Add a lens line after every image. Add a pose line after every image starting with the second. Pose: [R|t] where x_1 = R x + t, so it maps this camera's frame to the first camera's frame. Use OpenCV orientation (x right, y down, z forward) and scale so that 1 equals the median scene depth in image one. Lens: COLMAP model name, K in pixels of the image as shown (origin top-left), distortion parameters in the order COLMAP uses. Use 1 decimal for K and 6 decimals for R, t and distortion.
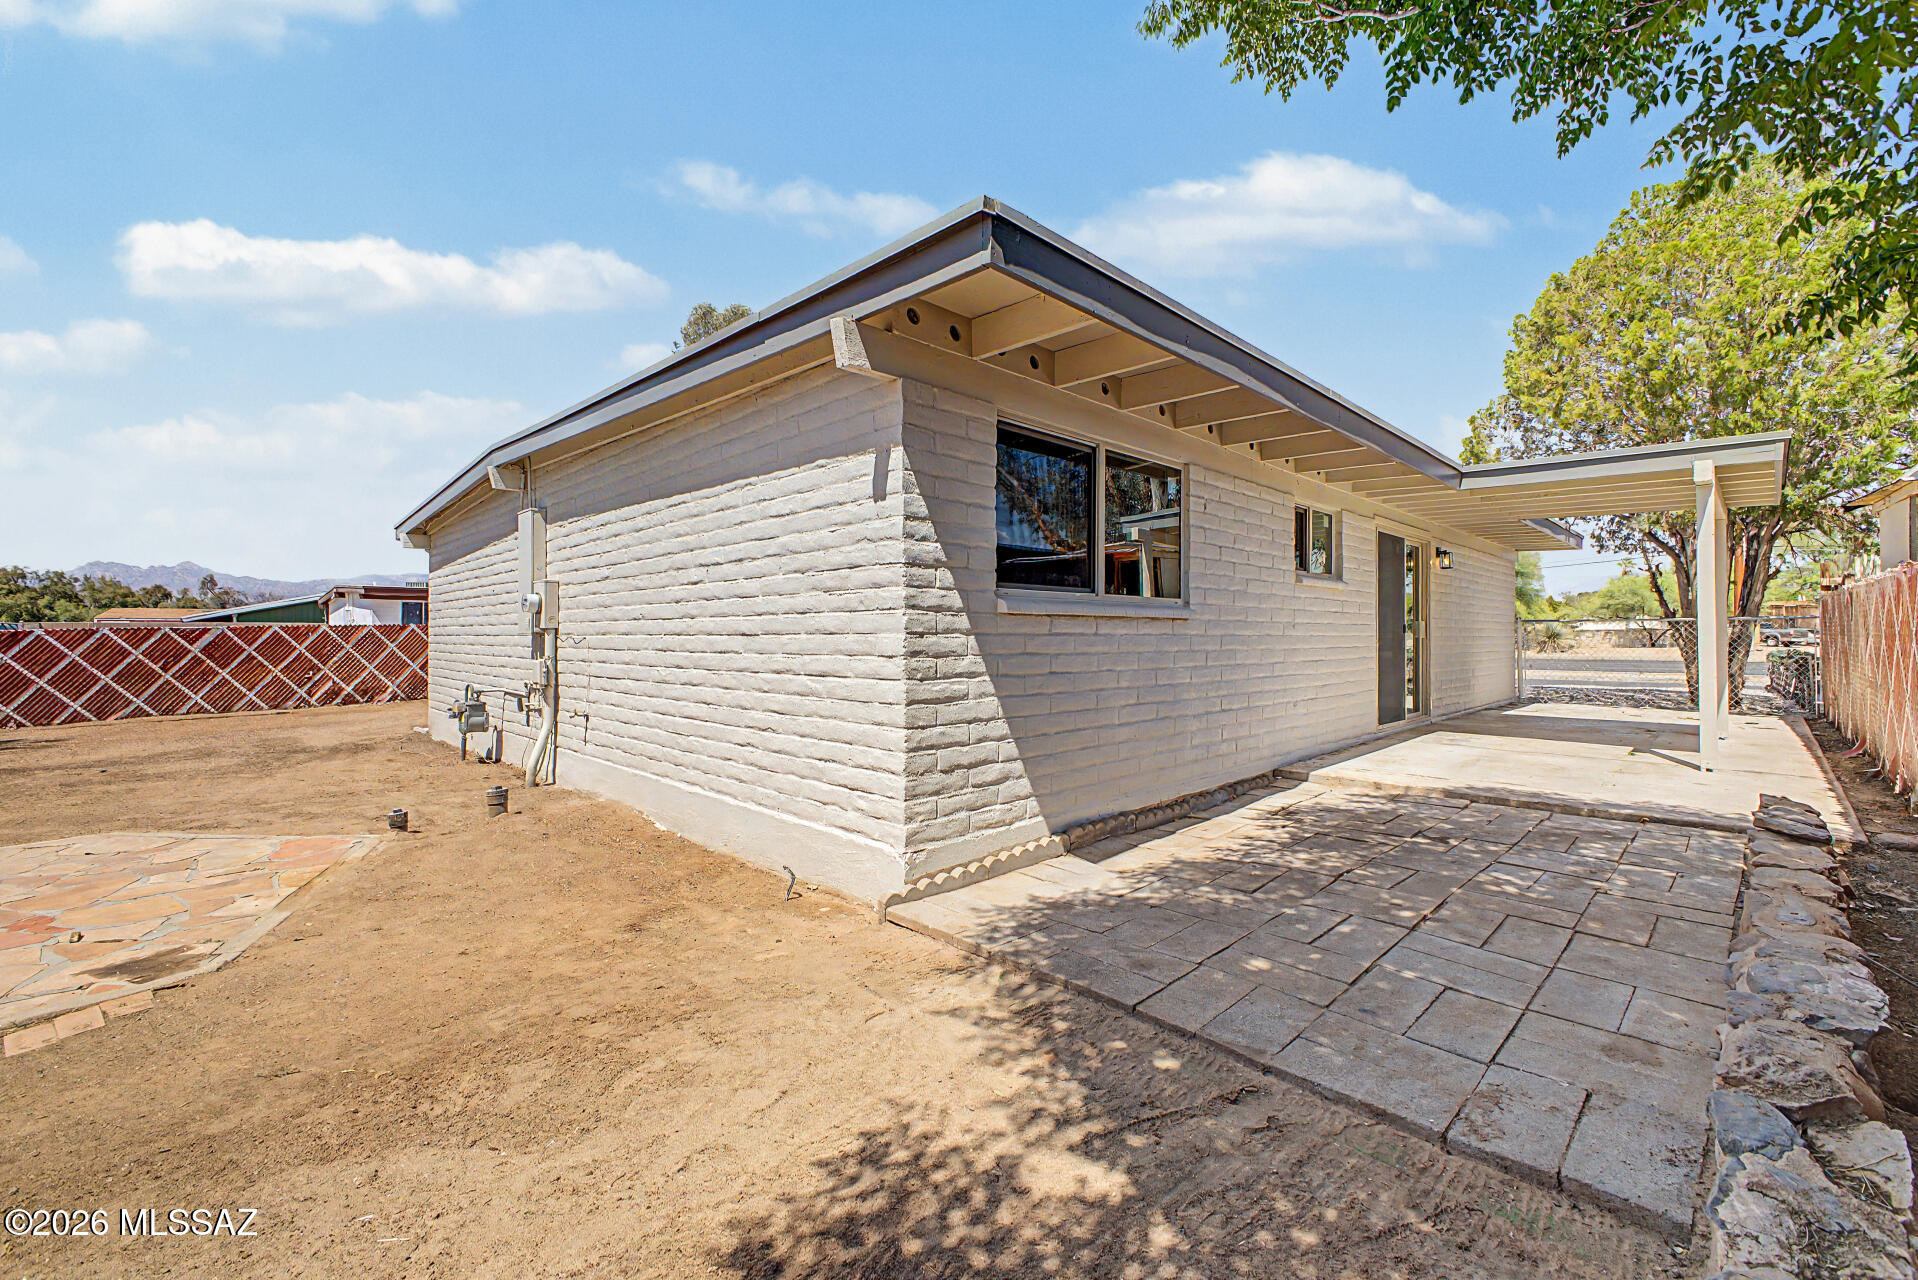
lens RADIAL K [[777.3, 0, 962.8], [0, 777.3, 634.1], [0, 0, 1]] dist [0.033870, -0.008617]
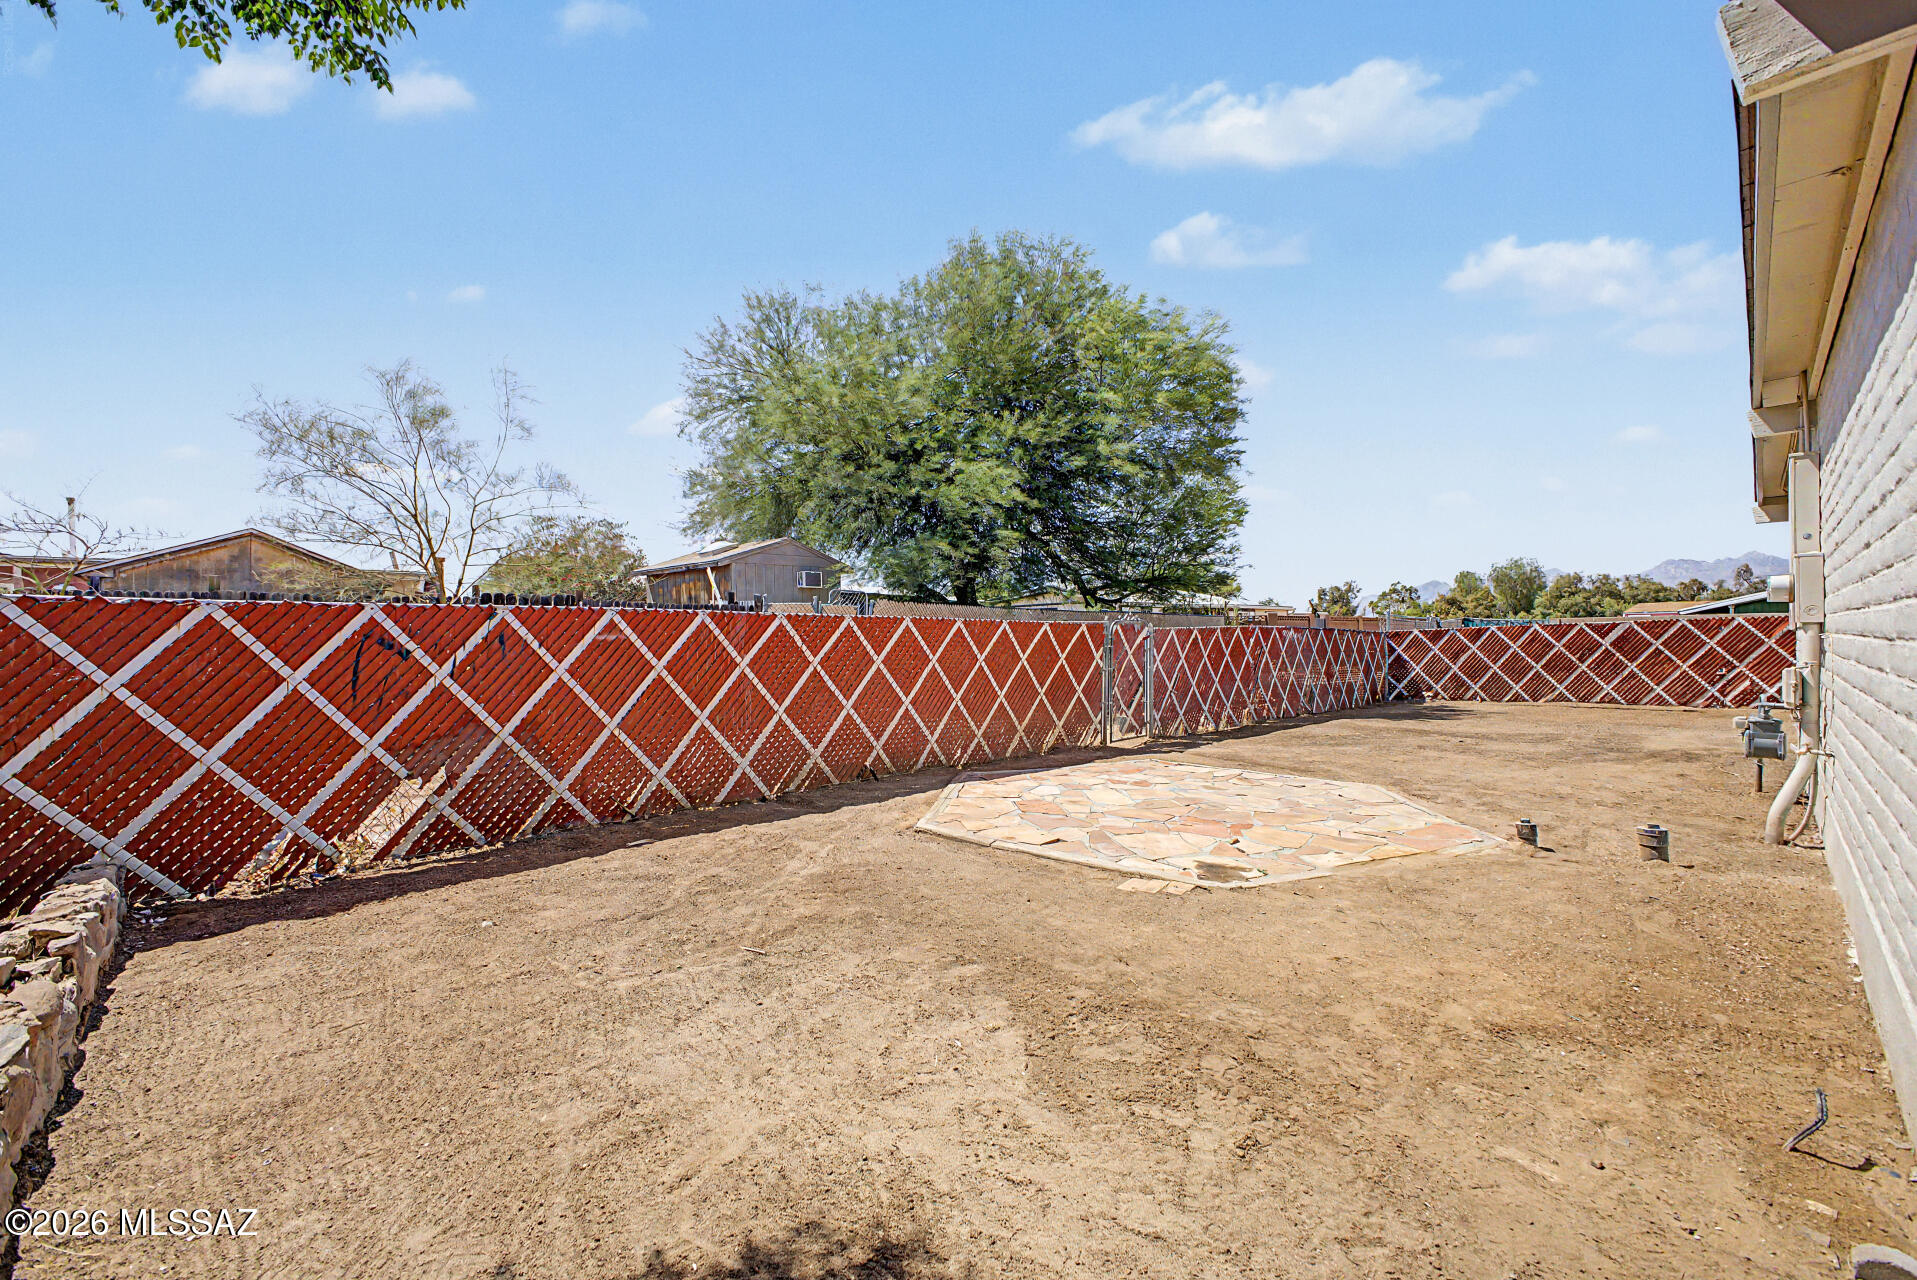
lens RADIAL K [[799.4, 0, 997.1], [0, 799.4, 635.0], [0, 0, 1]] dist [0.031183, -0.008886]
pose [[-0.000056, 0.002583, -0.999997, 0.137176], [0.012957, 0.999913, 0.002582, -0.005612], [0.999916, -0.012957, -0.000089, 0.199139]]
